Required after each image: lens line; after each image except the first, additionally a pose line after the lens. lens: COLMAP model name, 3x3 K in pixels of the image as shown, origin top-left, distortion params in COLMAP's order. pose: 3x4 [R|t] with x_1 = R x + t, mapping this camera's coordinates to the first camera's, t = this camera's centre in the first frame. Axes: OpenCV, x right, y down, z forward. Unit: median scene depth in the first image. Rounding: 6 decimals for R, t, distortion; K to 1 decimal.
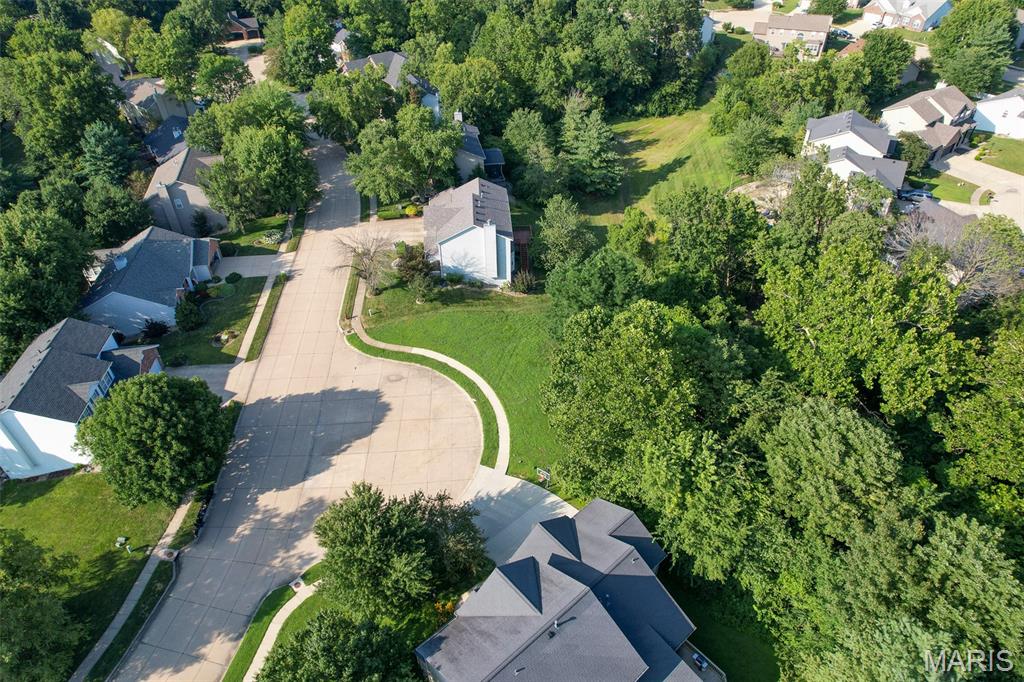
lens RADIAL K [[654.8, 0, 505.3], [0, 654.8, 334.3], [0, 0, 1]] dist [-0.068190, 0.065213]
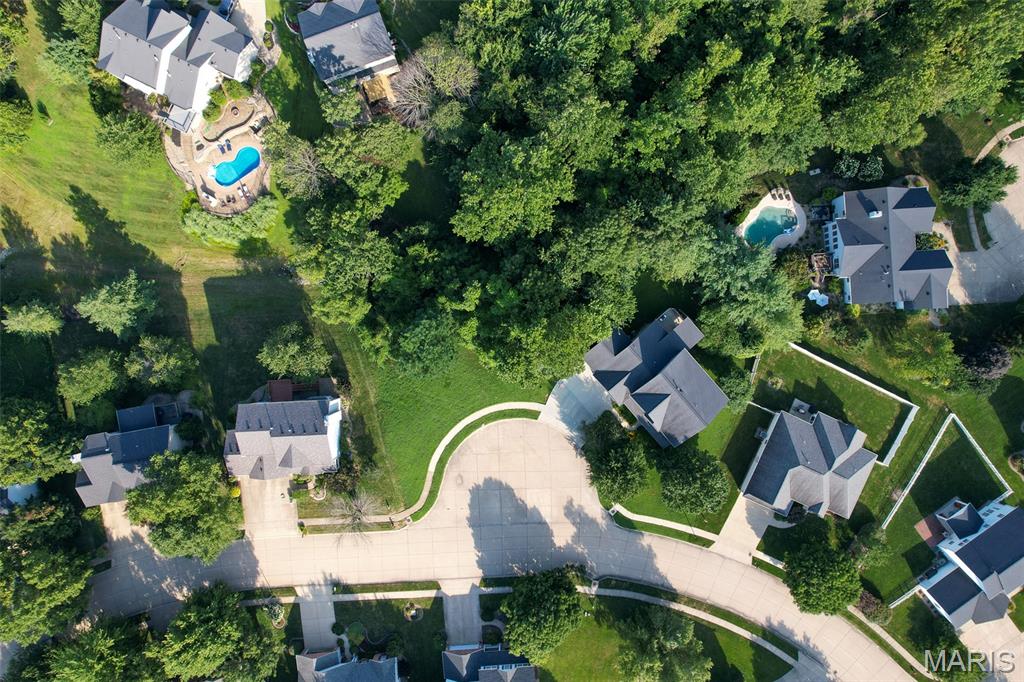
lens RADIAL K [[690.7, 0, 512.0], [0, 690.7, 341.0], [0, 0, 1]] dist [-0.023234, 0.000227]
pose [[0.007093, -0.999942, 0.008088, 0.109543], [0.639464, 0.010754, 0.768746, -0.884088], [-0.768788, -0.000281, 0.639504, -0.061929]]
